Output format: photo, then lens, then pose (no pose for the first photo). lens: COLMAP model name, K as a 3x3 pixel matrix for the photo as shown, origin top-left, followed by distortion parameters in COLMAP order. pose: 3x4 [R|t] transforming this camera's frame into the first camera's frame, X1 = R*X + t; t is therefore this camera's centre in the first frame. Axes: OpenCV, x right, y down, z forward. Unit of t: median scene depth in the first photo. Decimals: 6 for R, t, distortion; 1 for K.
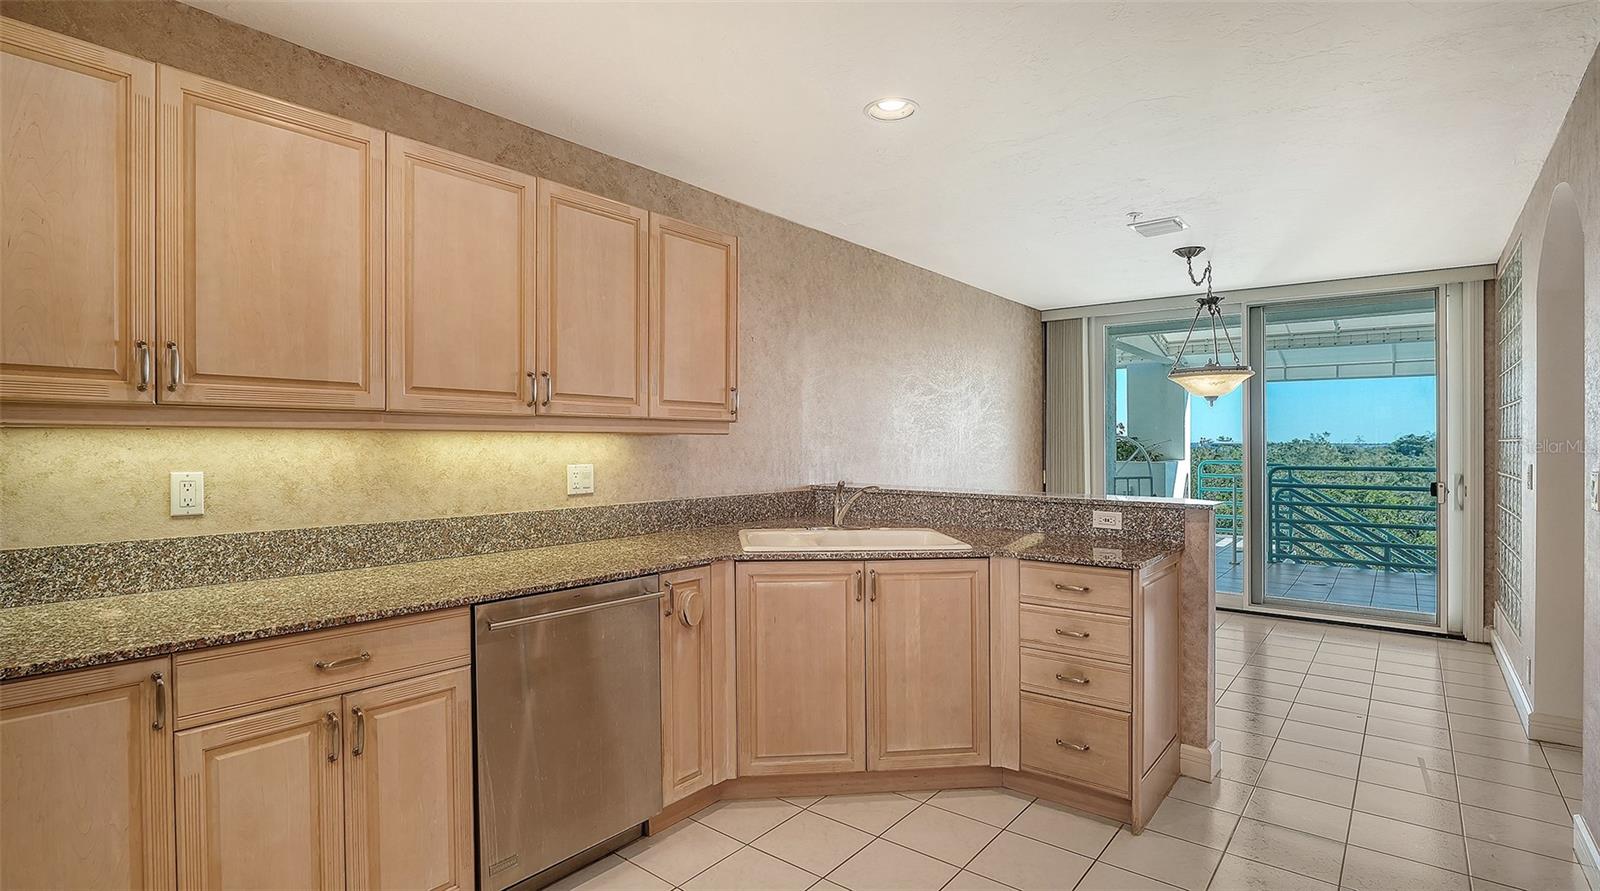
lens RADIAL K [[783.7, 0, 800.0], [0, 783.7, 445.5], [0, 0, 1]] dist [-0.005306, -0.001120]
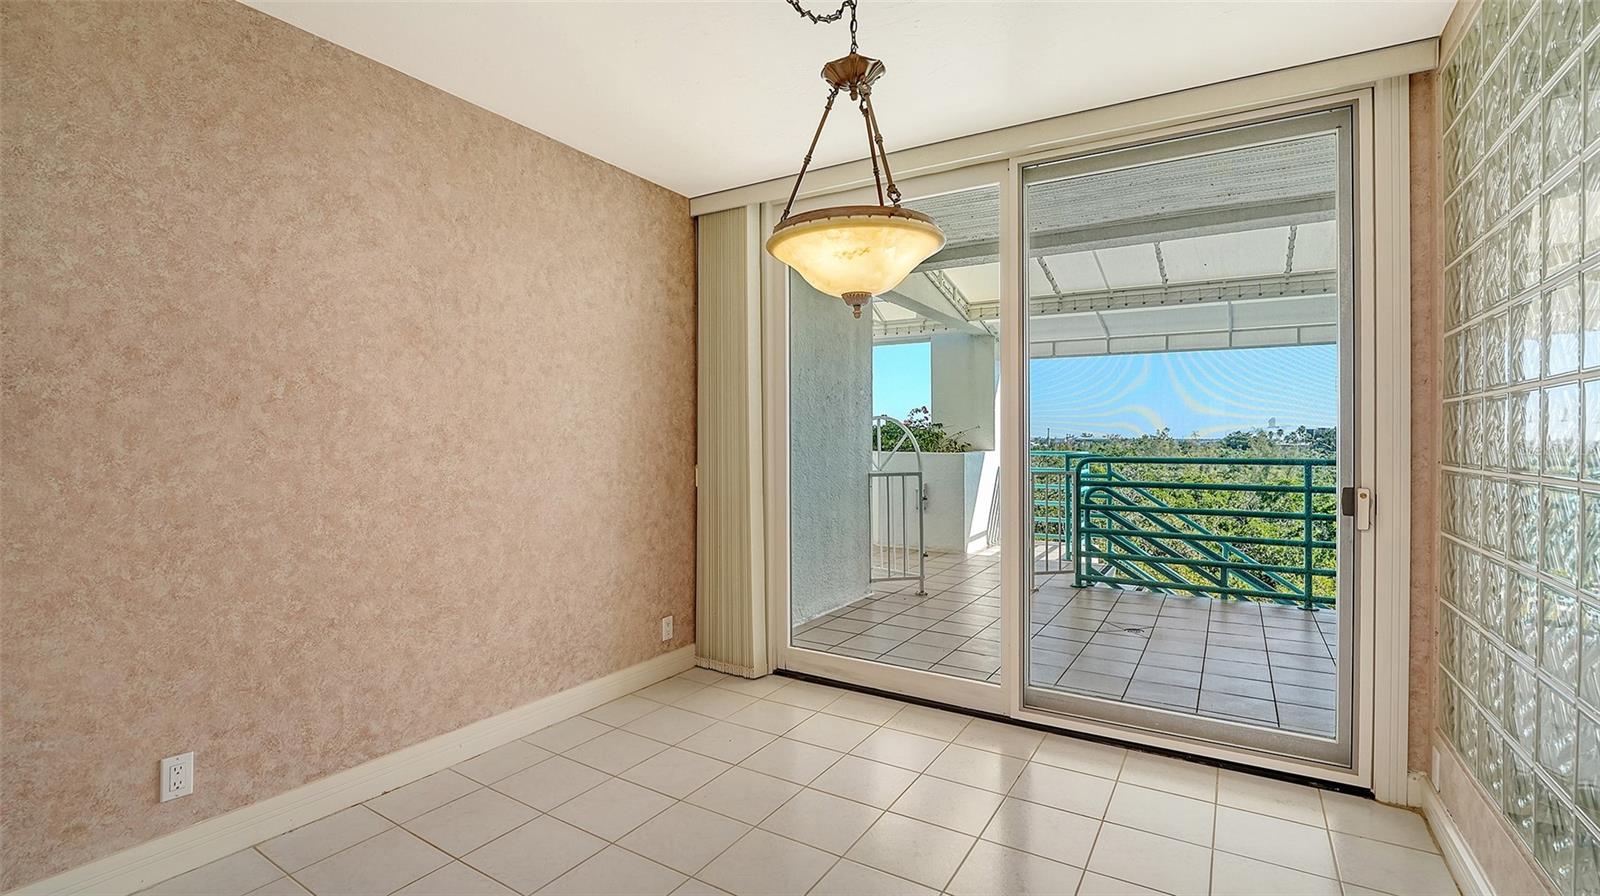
lens RADIAL K [[709.1, 0, 800.0], [0, 709.1, 448.0], [0, 0, 1]] dist [-0.019377, 0.000520]
pose [[0.994123, -0.002194, 0.108234, 0.267137], [0.001297, 0.999964, 0.008360, 0.011329], [-0.108249, -0.008170, 0.994090, 0.363871]]
